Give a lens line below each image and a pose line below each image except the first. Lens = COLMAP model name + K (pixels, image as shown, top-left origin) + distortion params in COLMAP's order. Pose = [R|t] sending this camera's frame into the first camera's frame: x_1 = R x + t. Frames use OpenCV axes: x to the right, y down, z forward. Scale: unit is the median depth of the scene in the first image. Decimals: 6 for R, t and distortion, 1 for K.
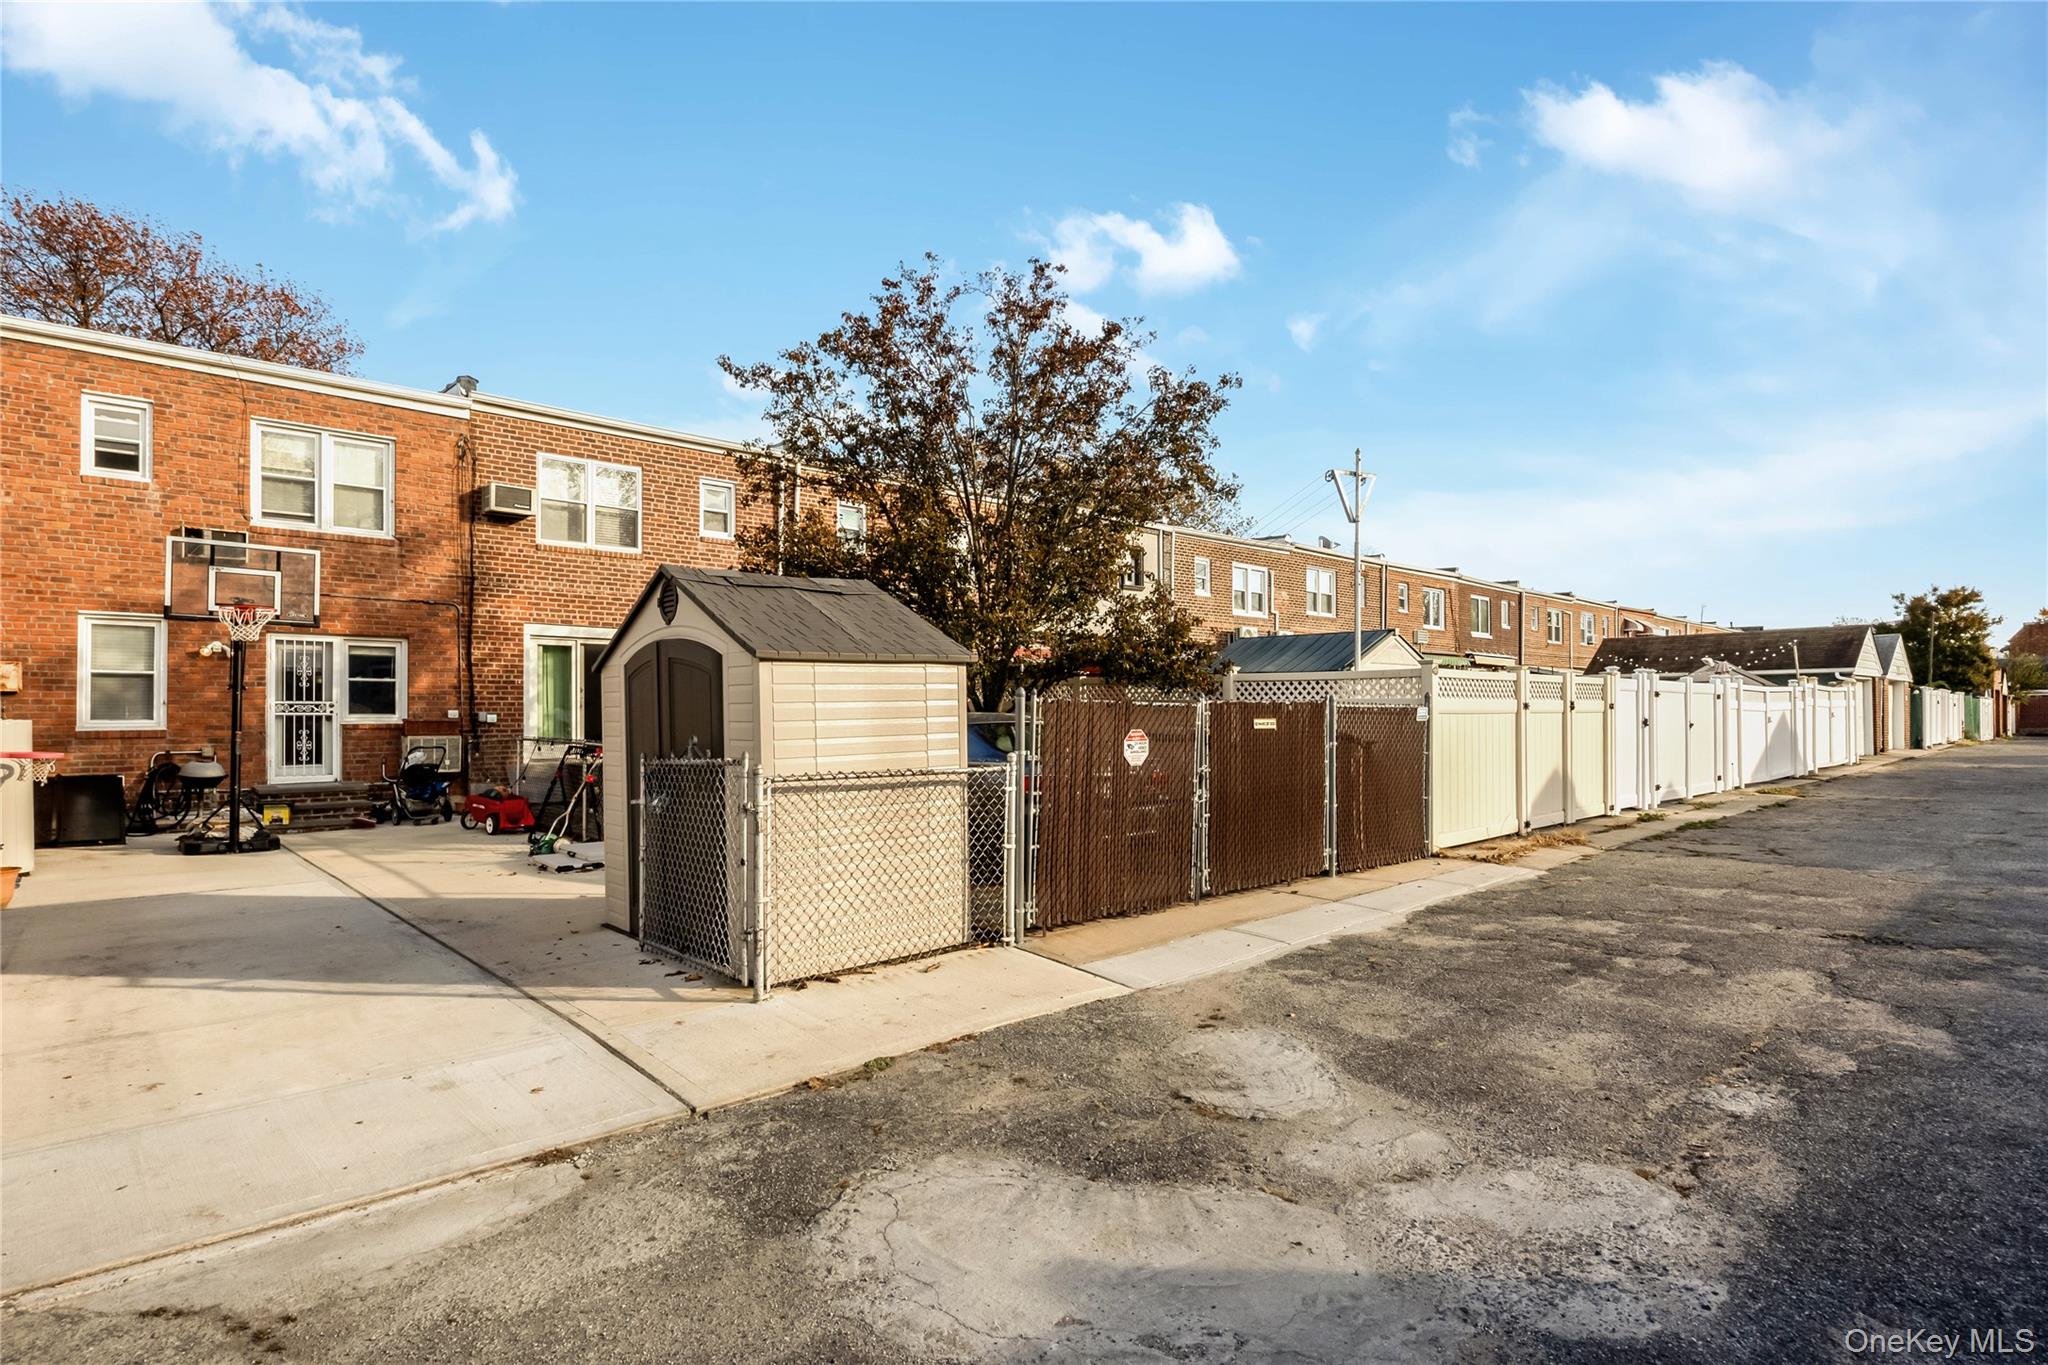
lens RADIAL K [[1016.2, 0, 1007.4], [0, 1016.2, 712.5], [0, 0, 1]] dist [-0.003384, -0.001761]
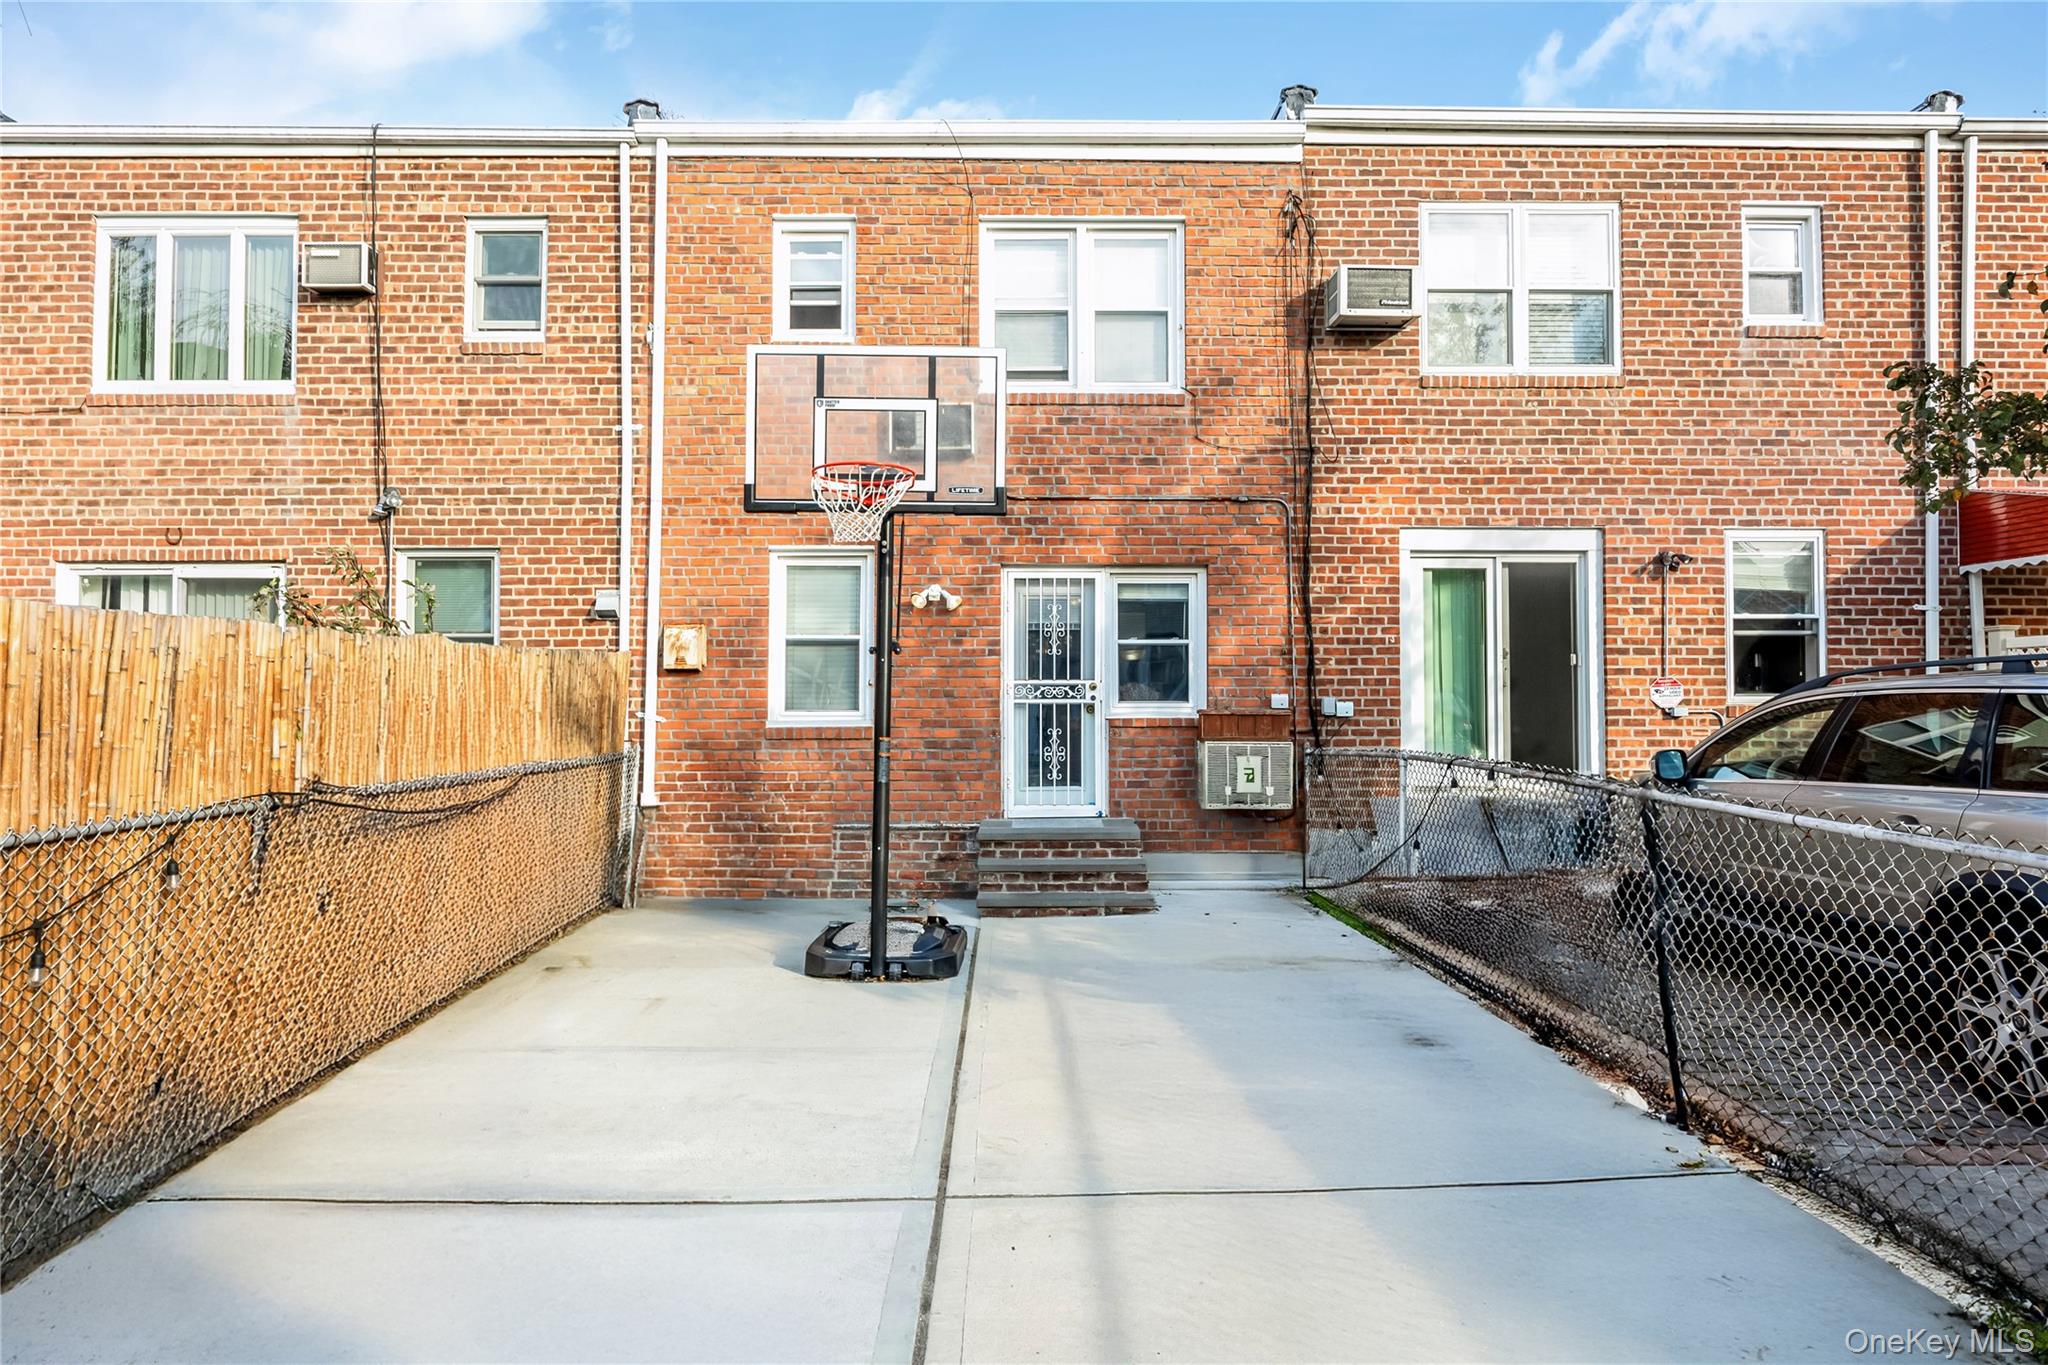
lens RADIAL K [[1234.7, 0, 1023.2], [0, 1234.7, 676.8], [0, 0, 1]] dist [0.001978, 0.001572]
pose [[0.755067, -0.014468, -0.655488, -0.230952], [0.003646, 0.999834, -0.017868, 0.000005], [0.655637, 0.011101, 0.754994, 0.438659]]
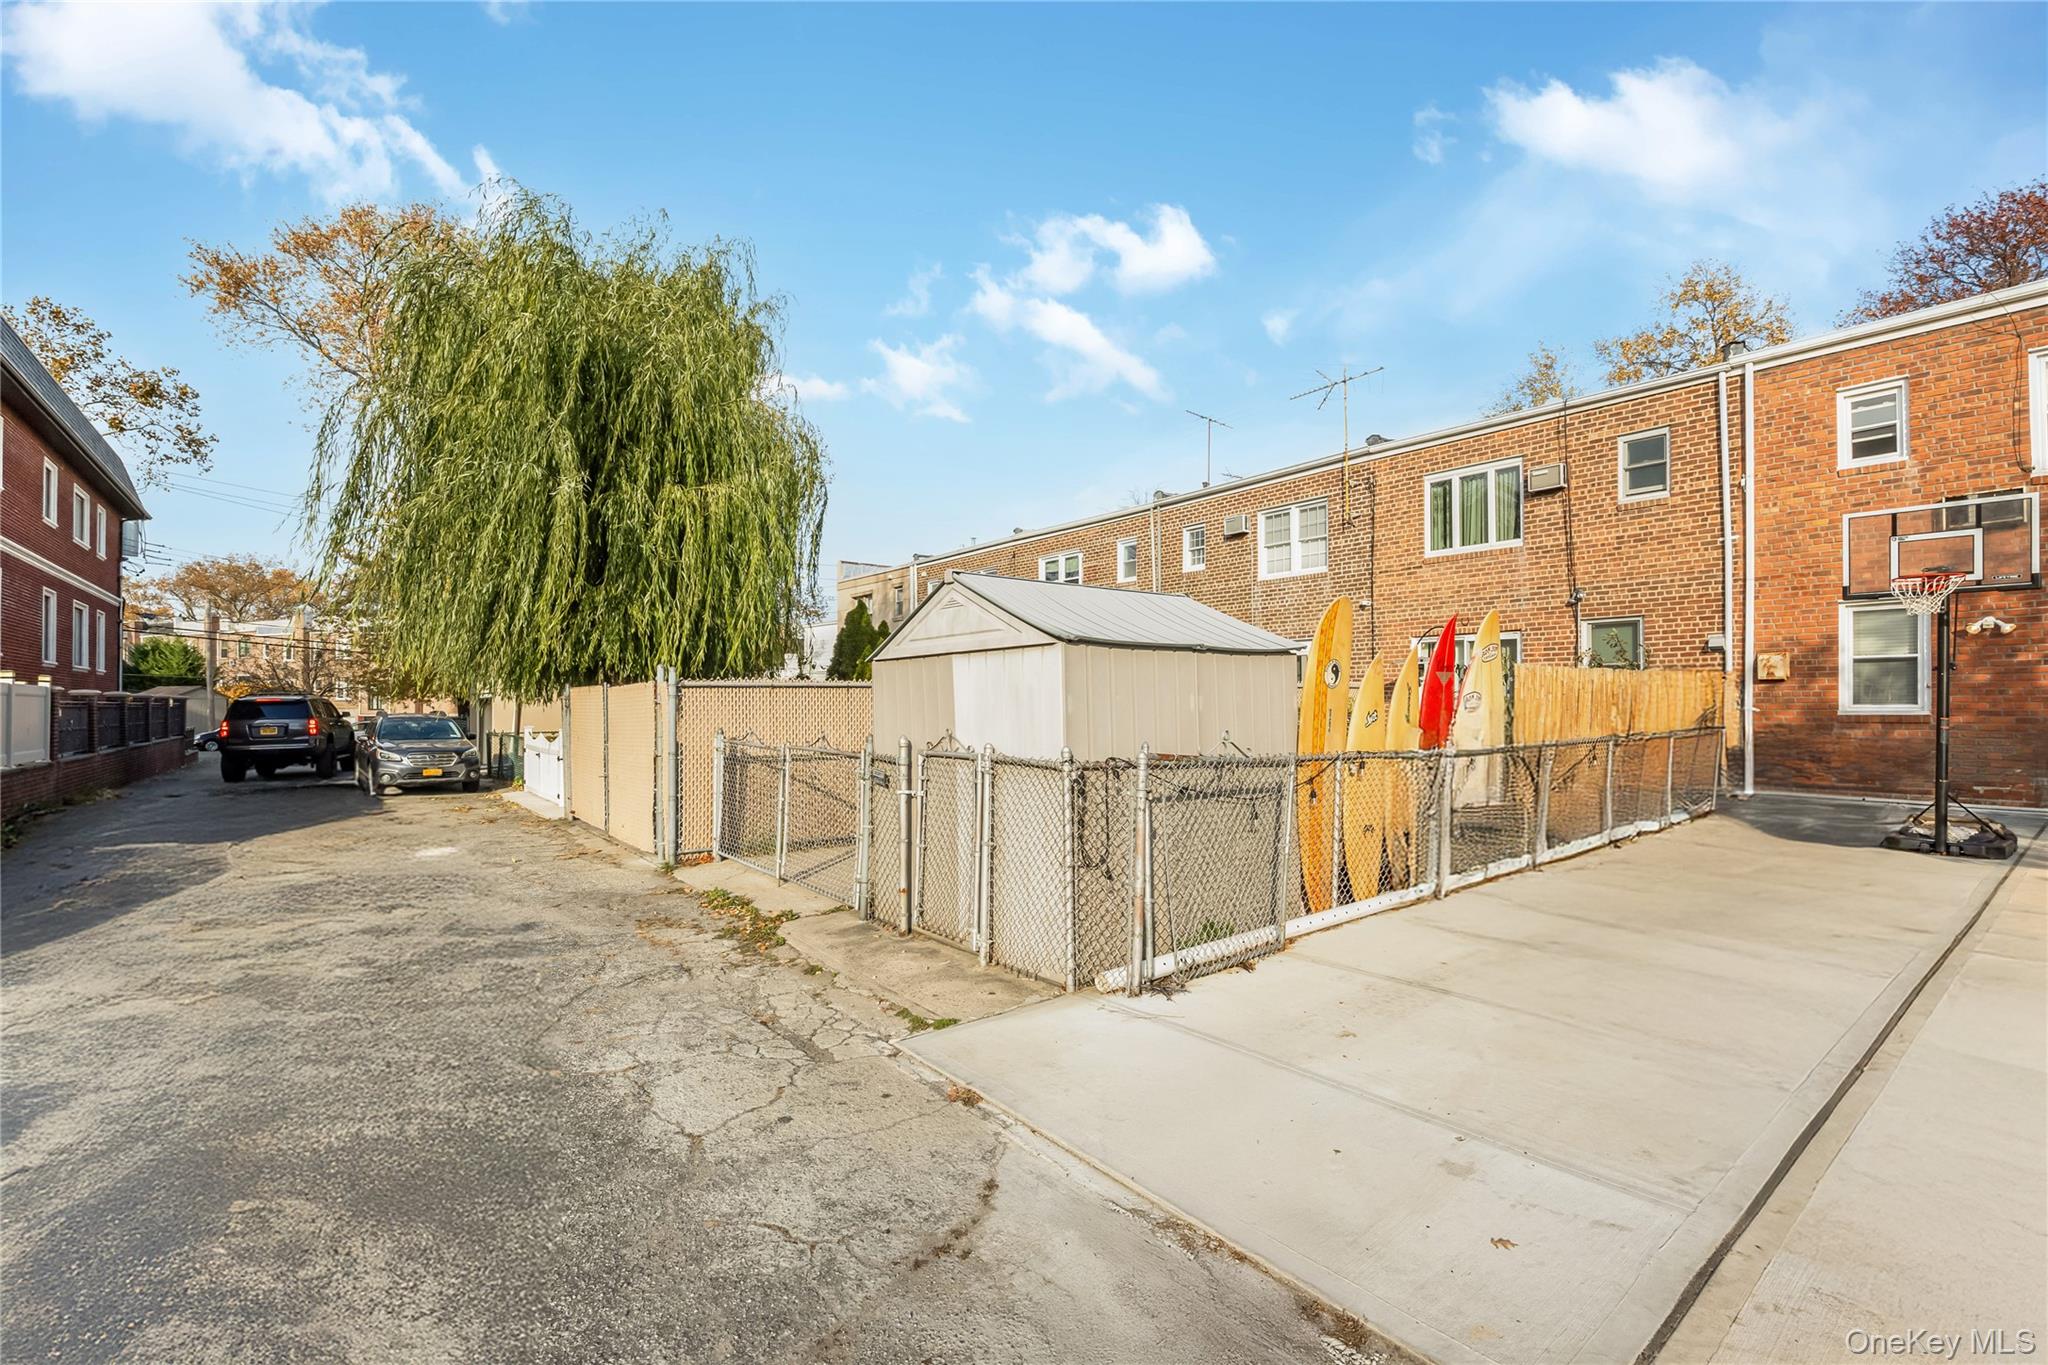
lens RADIAL K [[899.0, 0, 1020.9], [0, 899.0, 696.8], [0, 0, 1]] dist [-0.014238, -0.000143]
pose [[-0.055974, -0.008859, -0.998393, 0.040653], [0.007062, 0.999932, -0.009268, 0.001534], [0.998407, -0.007570, -0.055908, 0.181154]]
